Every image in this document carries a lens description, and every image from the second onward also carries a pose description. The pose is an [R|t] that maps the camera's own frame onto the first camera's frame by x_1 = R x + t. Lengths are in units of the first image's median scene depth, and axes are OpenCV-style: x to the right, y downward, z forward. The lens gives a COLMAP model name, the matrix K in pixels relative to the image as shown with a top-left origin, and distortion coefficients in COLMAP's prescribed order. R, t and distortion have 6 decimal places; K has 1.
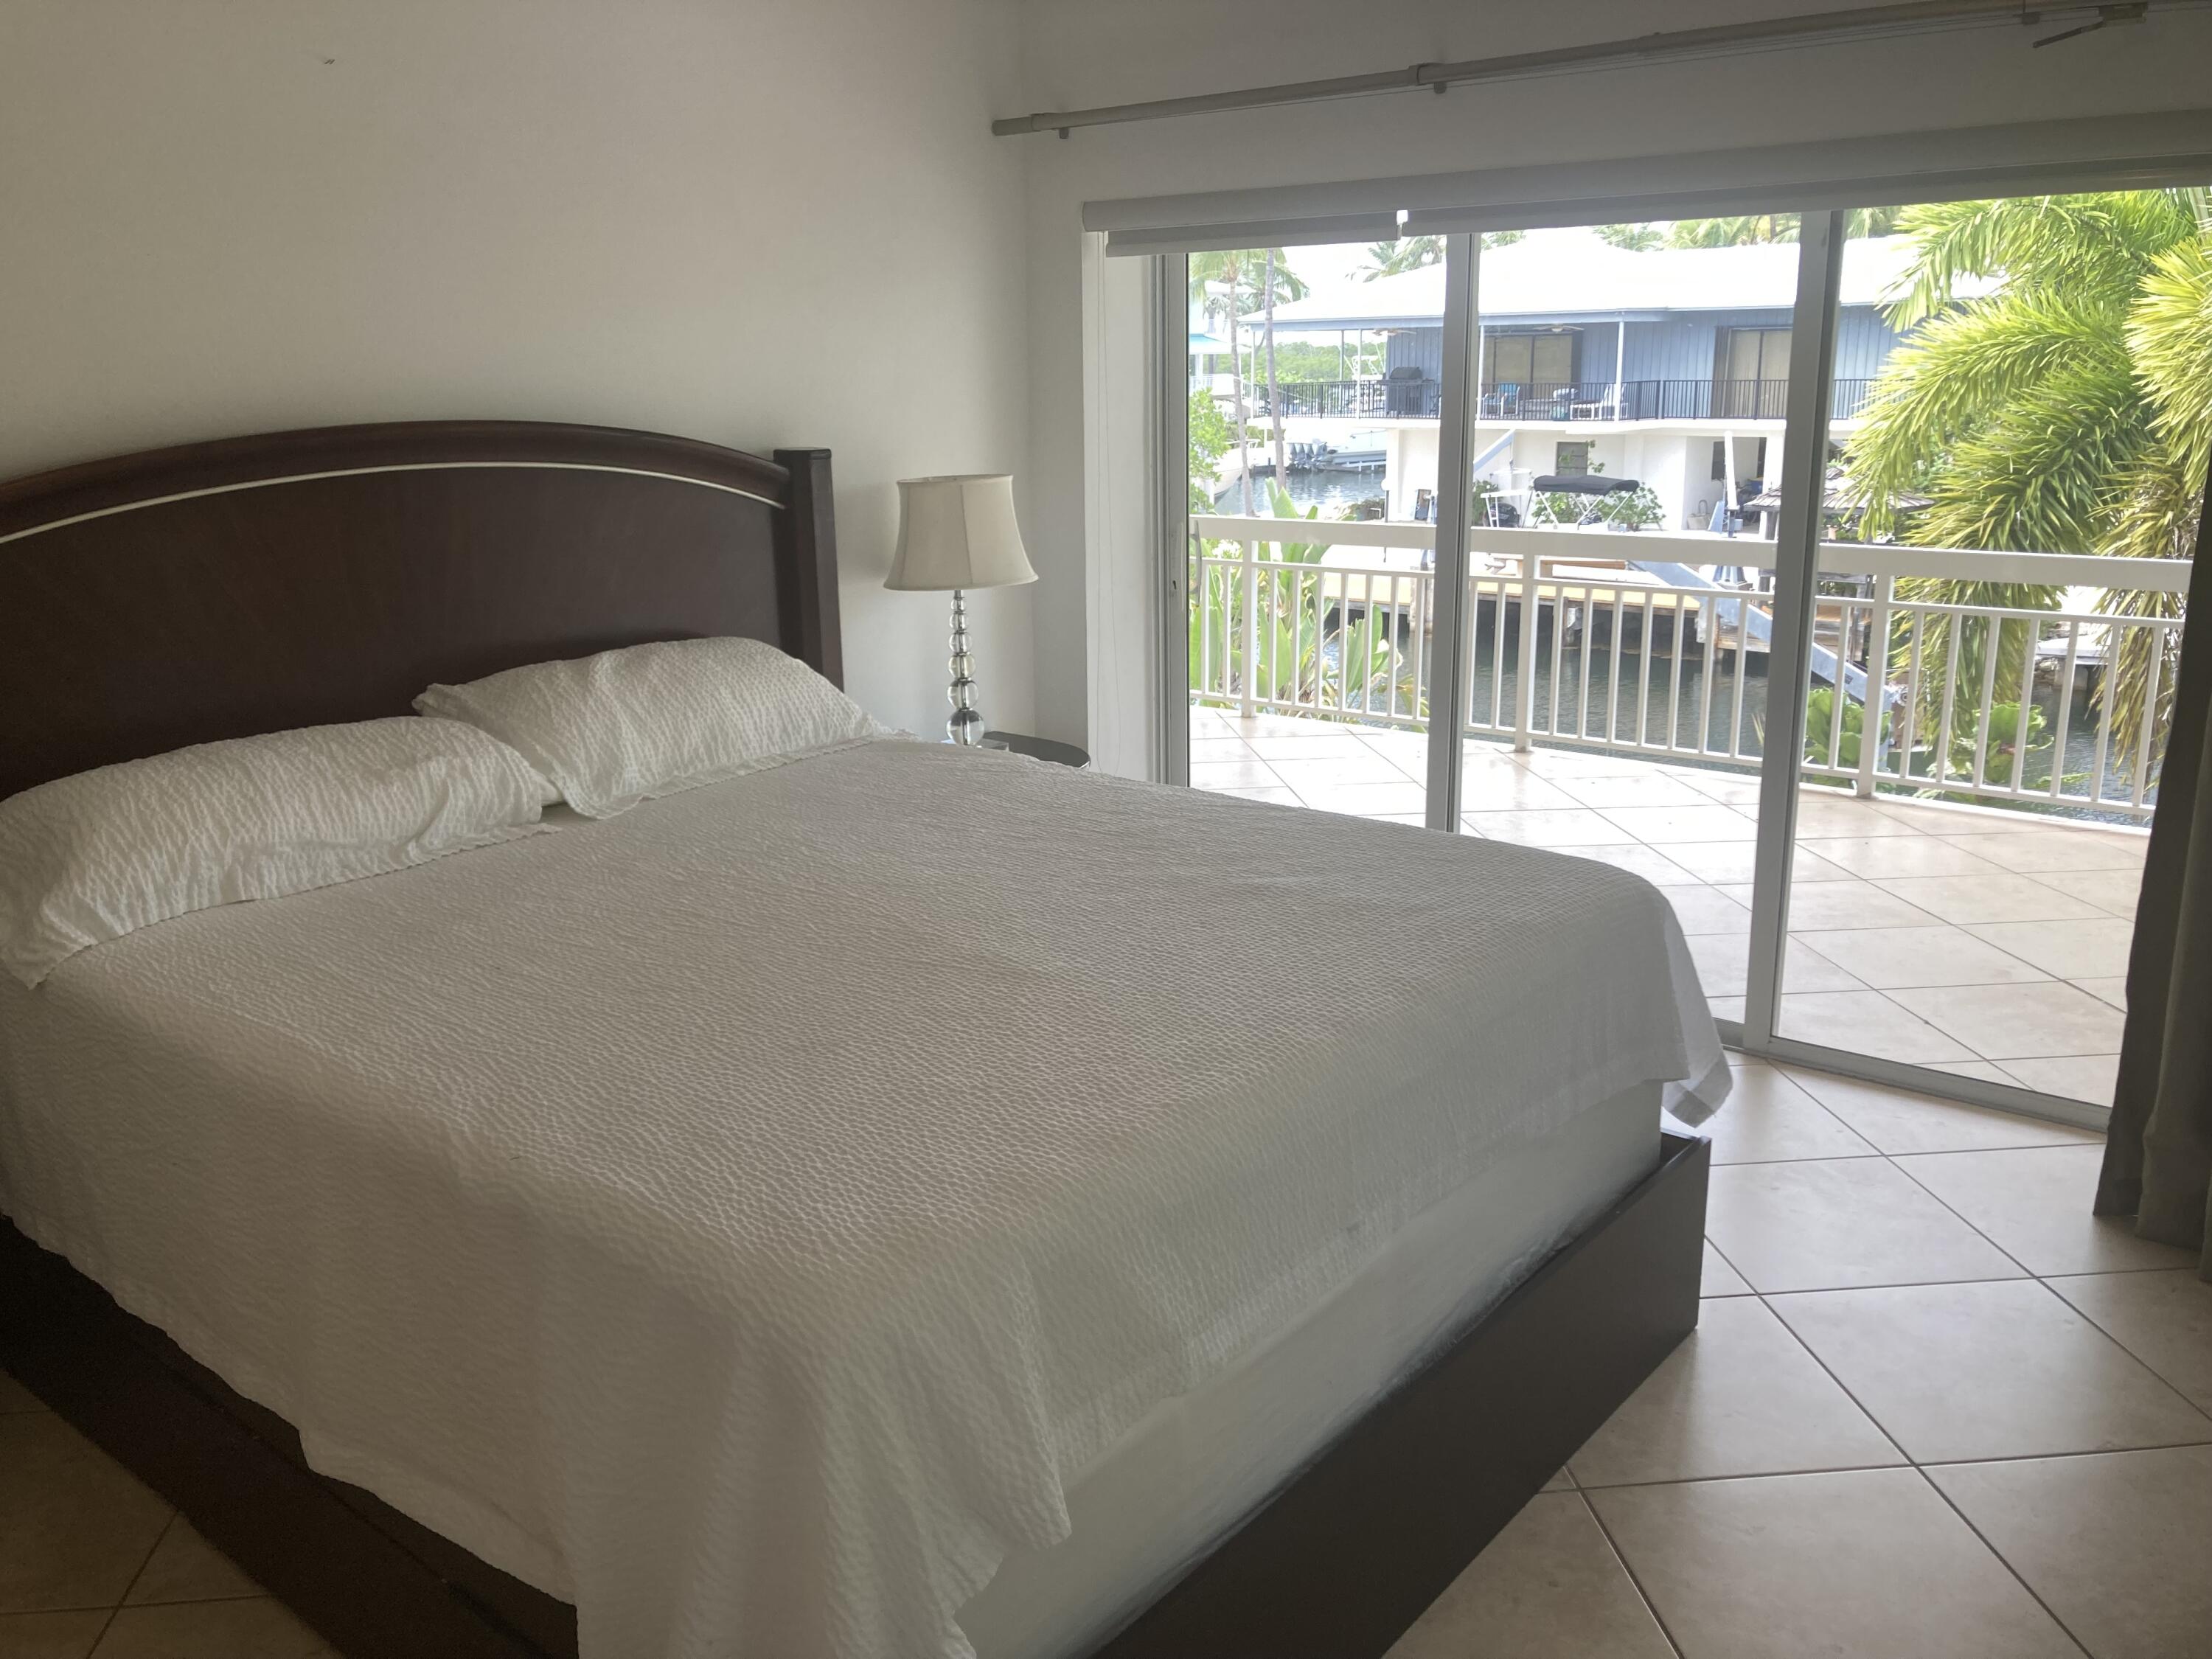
lens RADIAL K [[1837.8, 0, 1109.6], [0, 1837.8, 817.0], [0, 0, 1]] dist [0.103649, -0.189875]
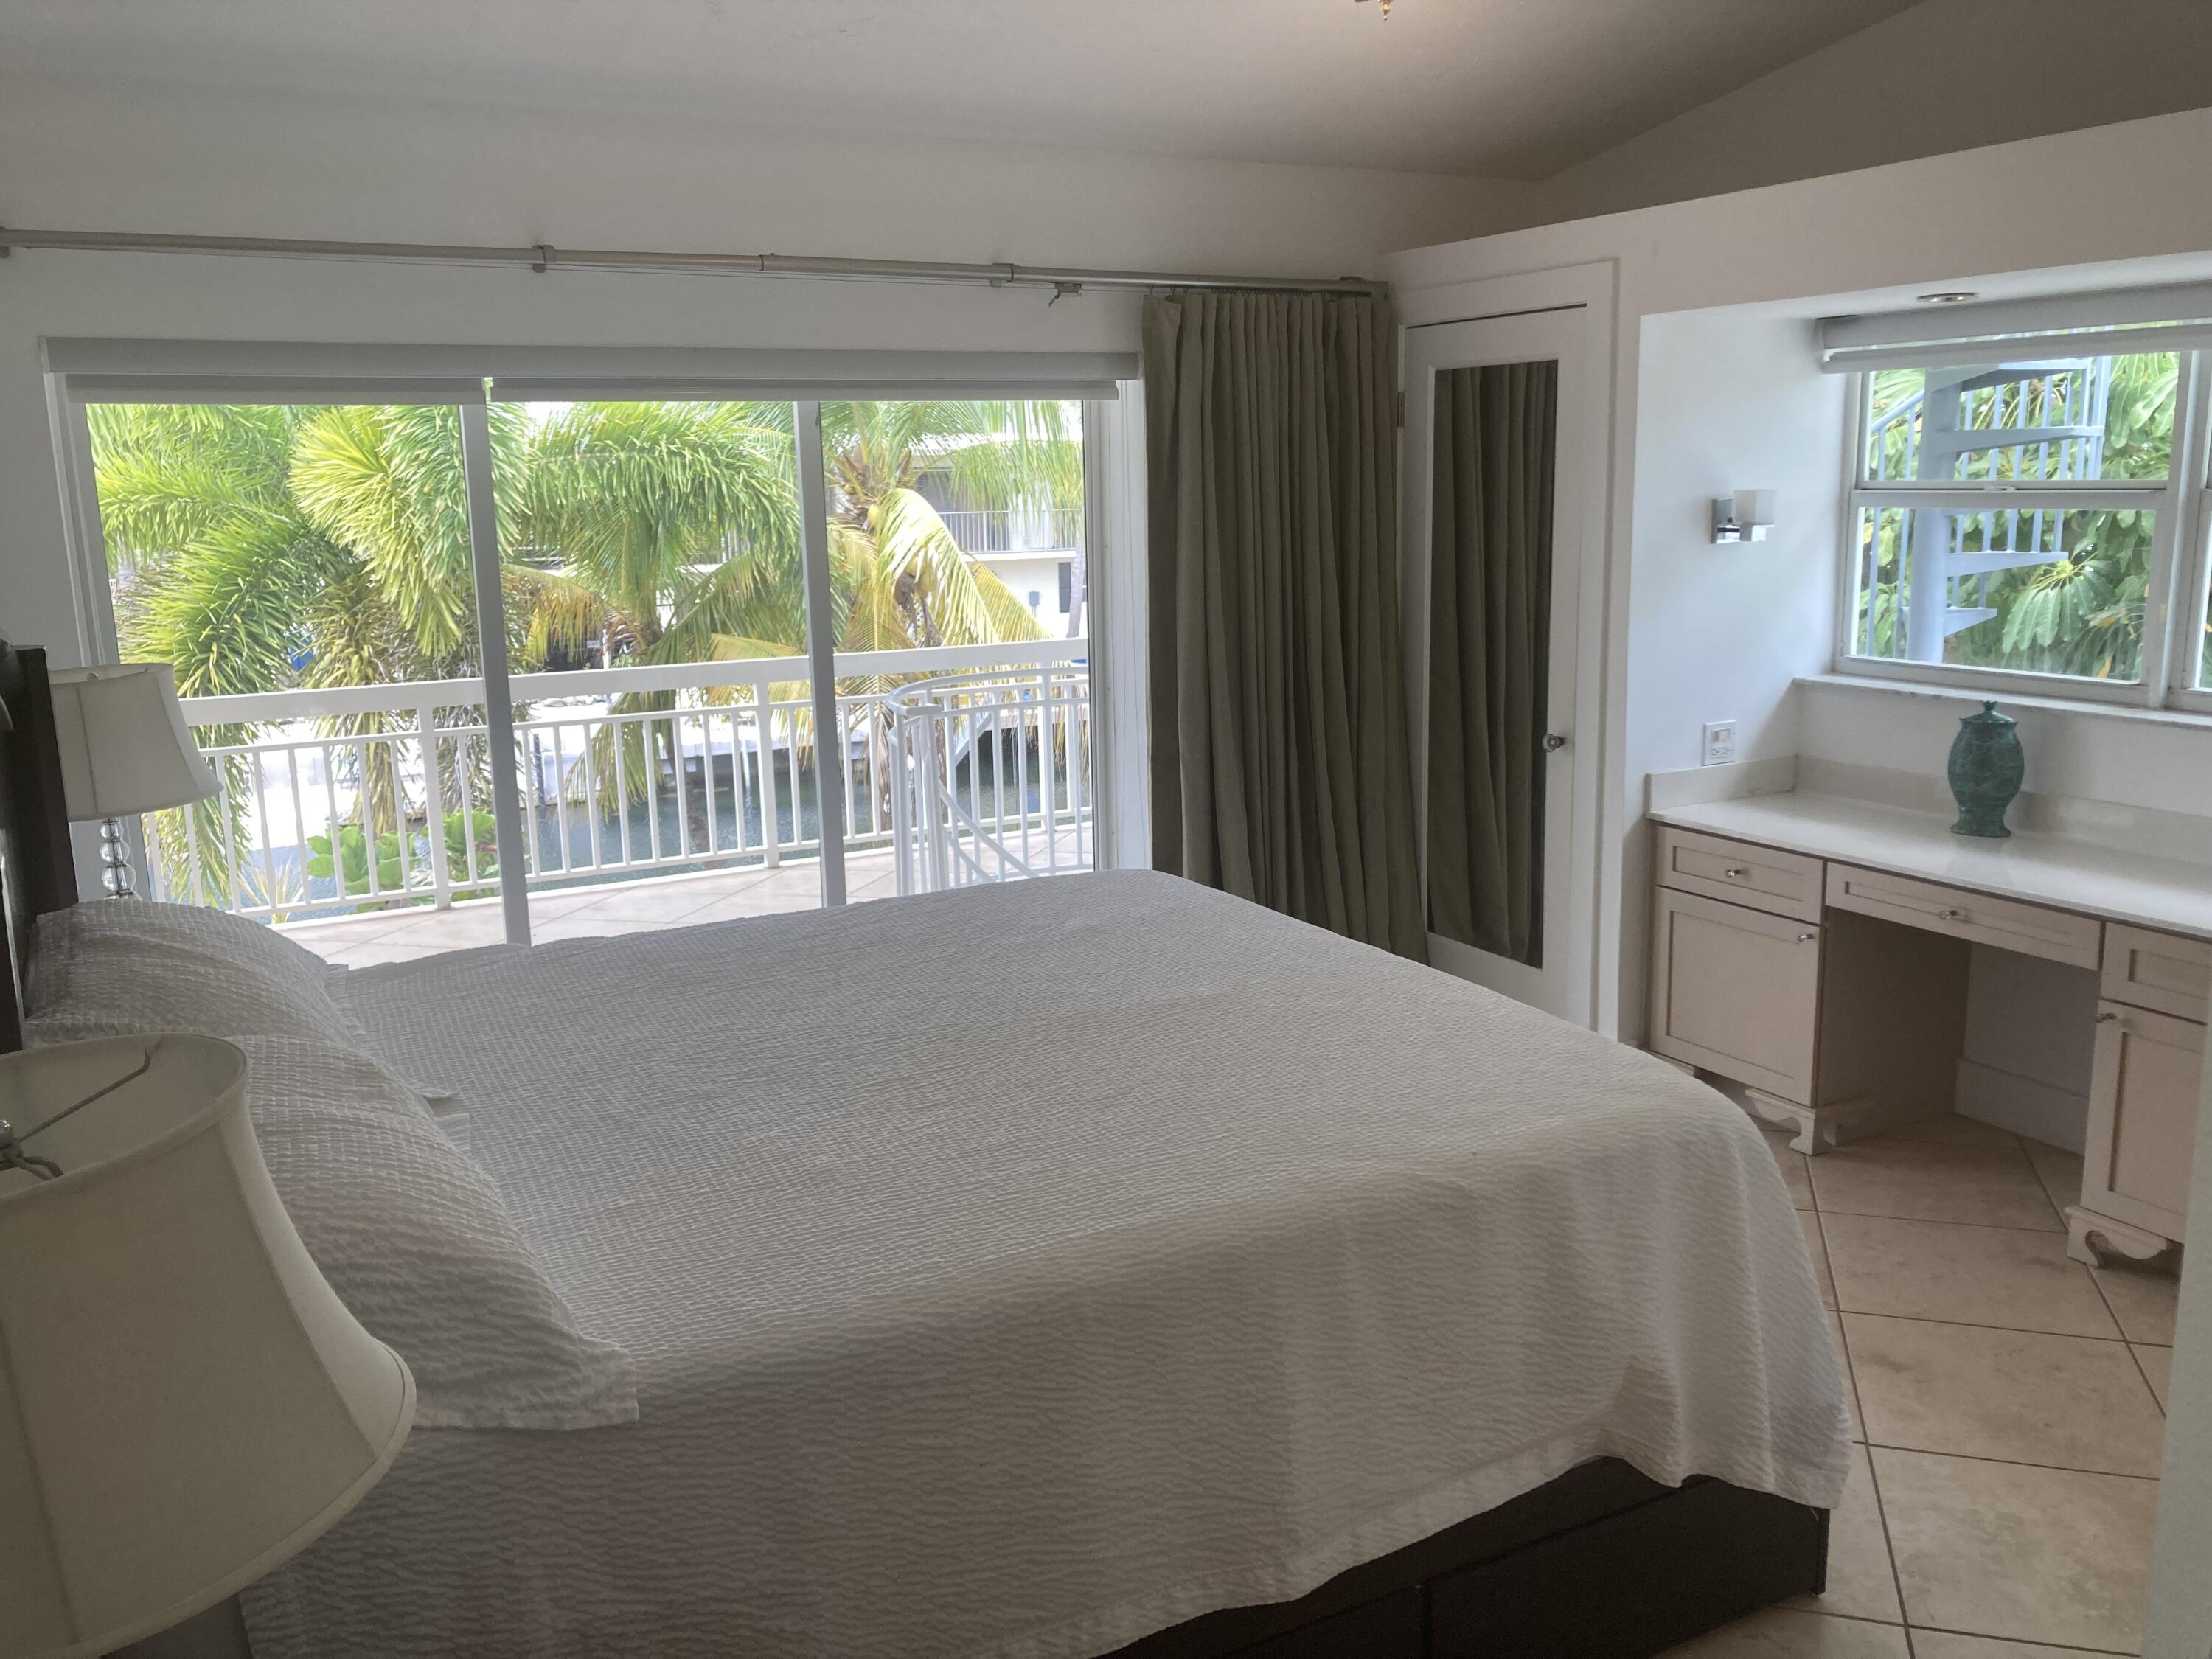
lens RADIAL K [[1837.8, 0, 1109.6], [0, 1837.8, 817.0], [0, 0, 1]] dist [0.103649, -0.189875]
pose [[0.374973, -0.168305, 0.911629, -0.898551], [0.242237, 0.967004, 0.078891, -0.112335], [-0.894828, 0.191248, 0.403371, 0.415107]]
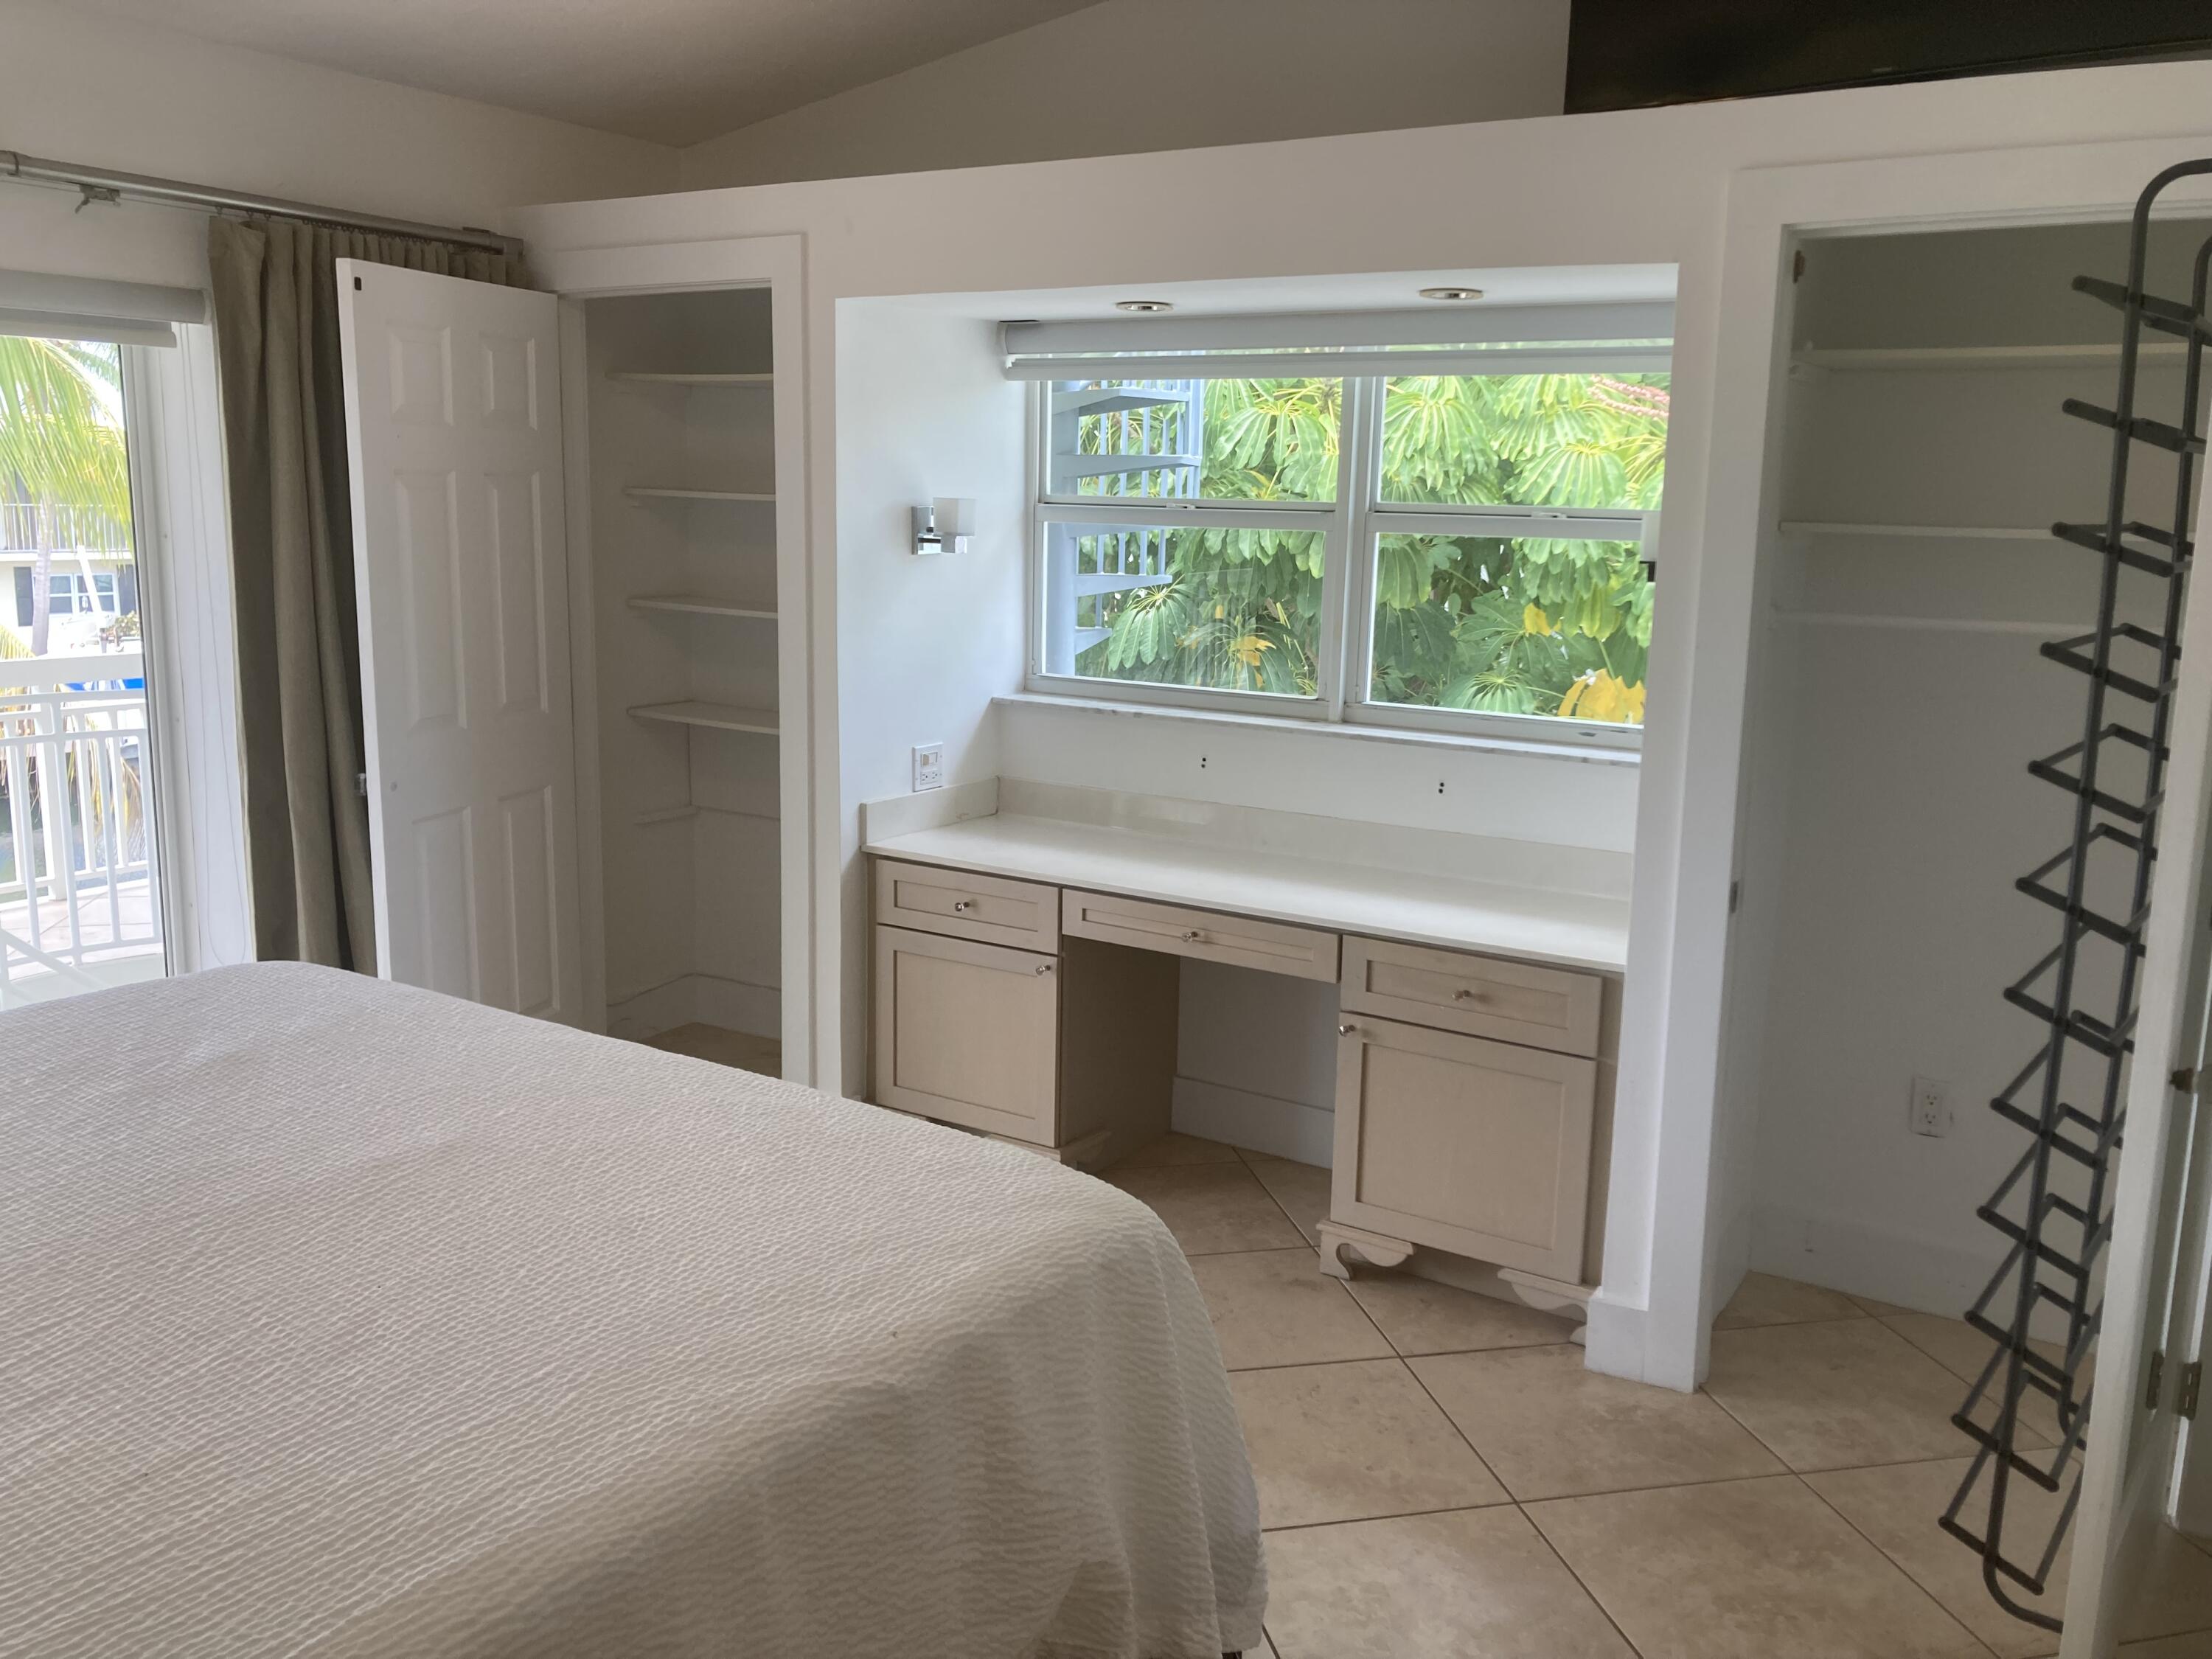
lens RADIAL K [[1833.0, 0, 1111.1], [0, 1833.0, 814.9], [0, 0, 1]] dist [0.056656, -0.067724]
pose [[-0.120656, -0.165074, 0.978873, -0.720846], [0.222897, 0.956393, 0.188757, -0.129342], [-0.967346, 0.240963, -0.078600, 0.550735]]
